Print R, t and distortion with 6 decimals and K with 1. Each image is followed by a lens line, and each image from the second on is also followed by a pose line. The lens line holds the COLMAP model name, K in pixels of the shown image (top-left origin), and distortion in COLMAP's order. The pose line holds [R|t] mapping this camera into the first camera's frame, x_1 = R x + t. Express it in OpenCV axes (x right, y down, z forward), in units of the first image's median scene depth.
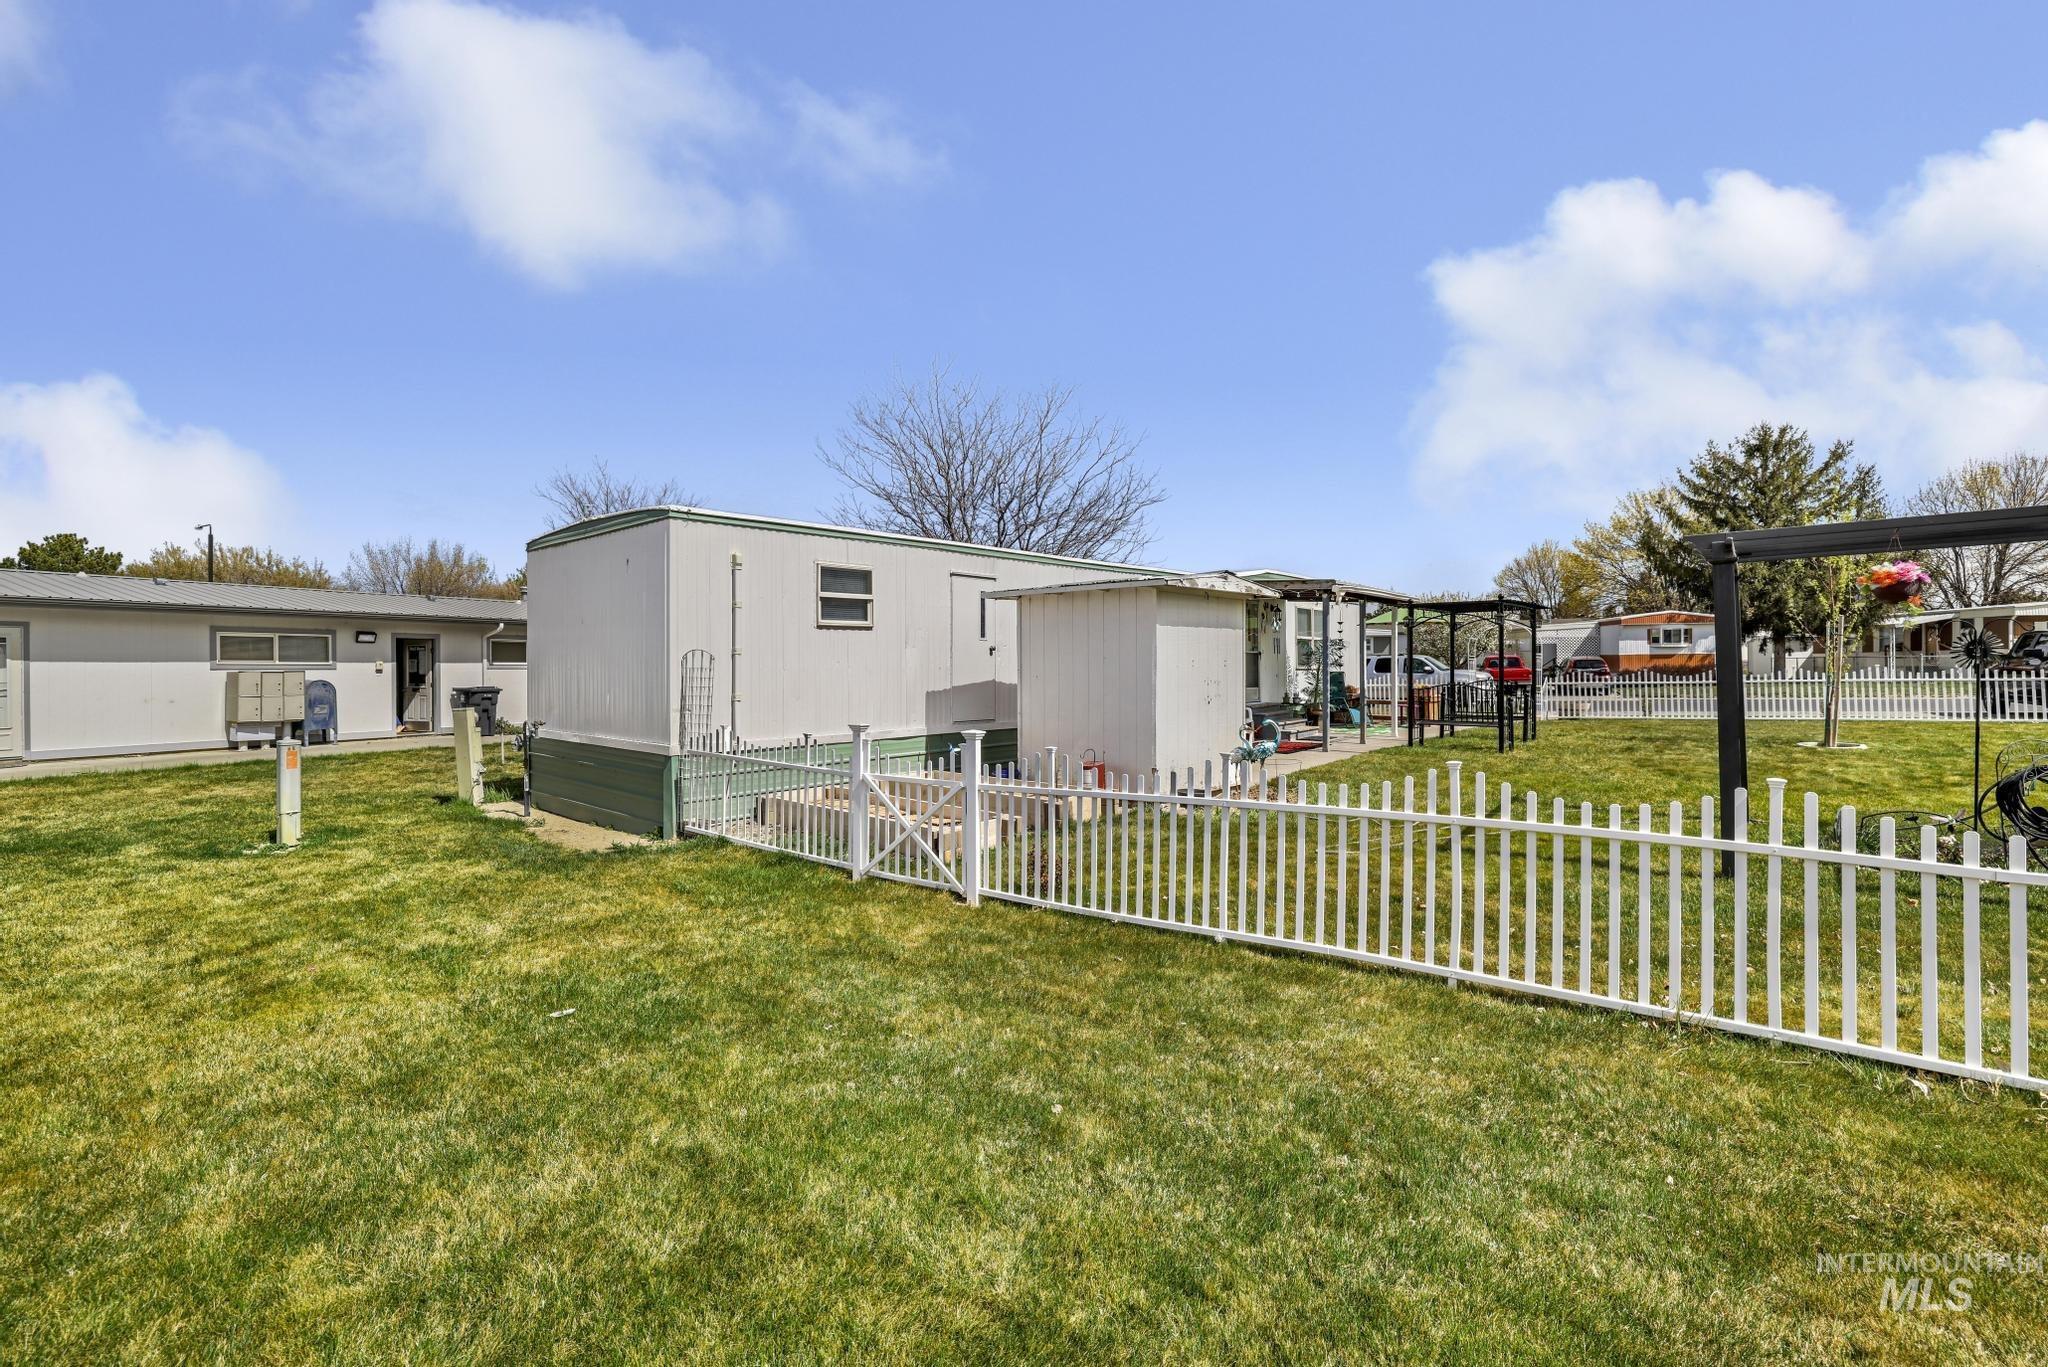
lens RADIAL K [[912.9, 0, 1005.3], [0, 912.9, 670.3], [0, 0, 1]] dist [-0.047200, 0.017733]
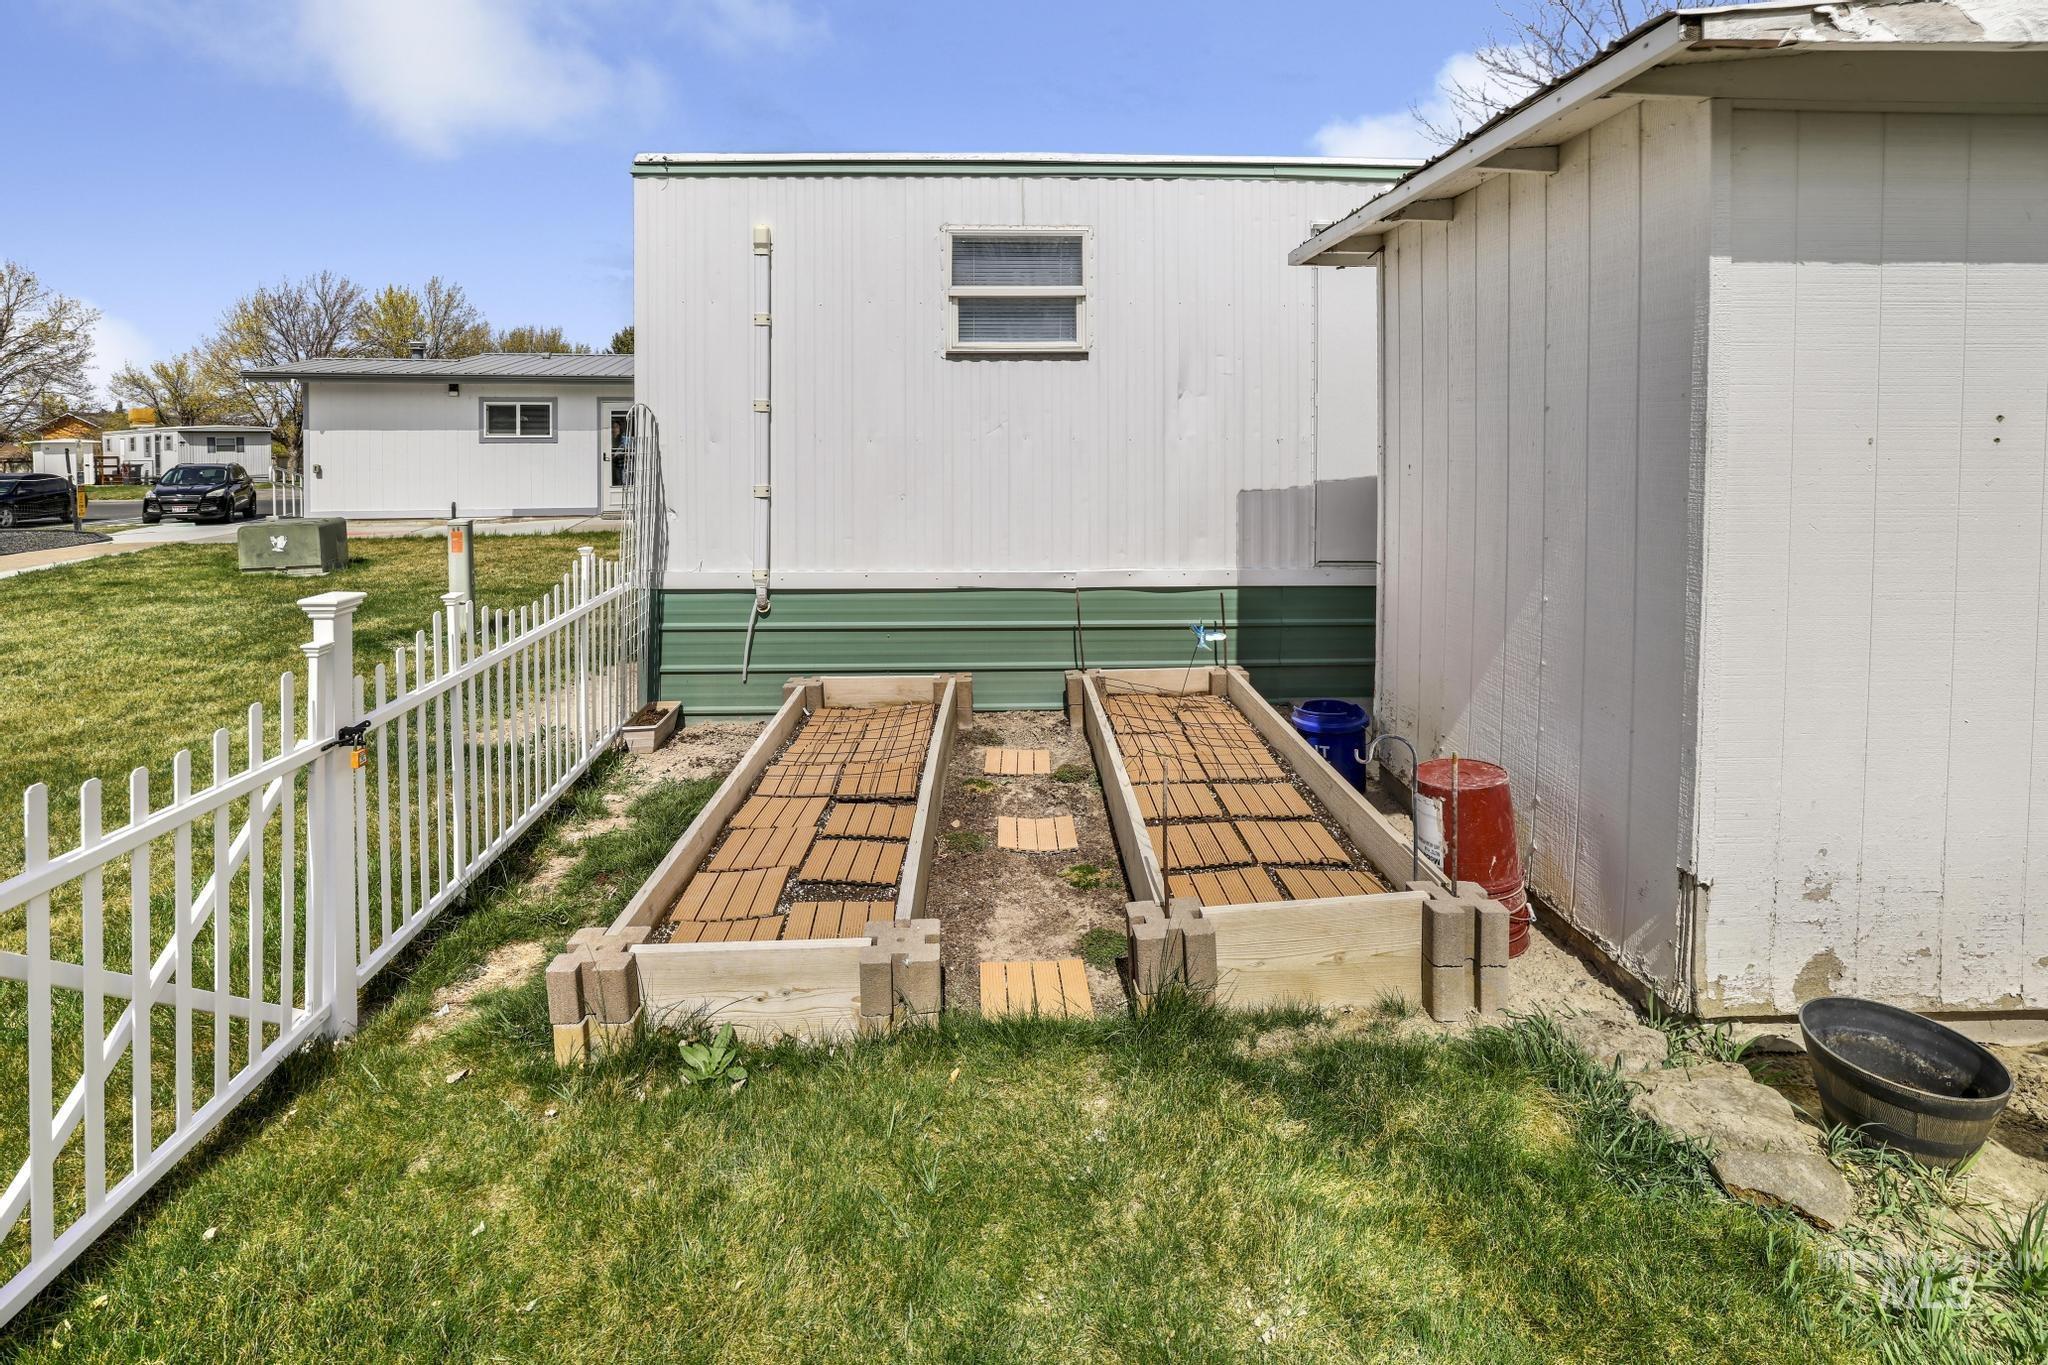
lens RADIAL K [[912.9, 0, 1005.3], [0, 912.9, 669.3], [0, 0, 1]] dist [-0.047200, 0.017733]
pose [[0.623593, 0.189445, -0.758447, 0.251824], [-0.009869, 0.972023, 0.234678, 0.005122], [0.781687, -0.138858, 0.608016, 0.679304]]
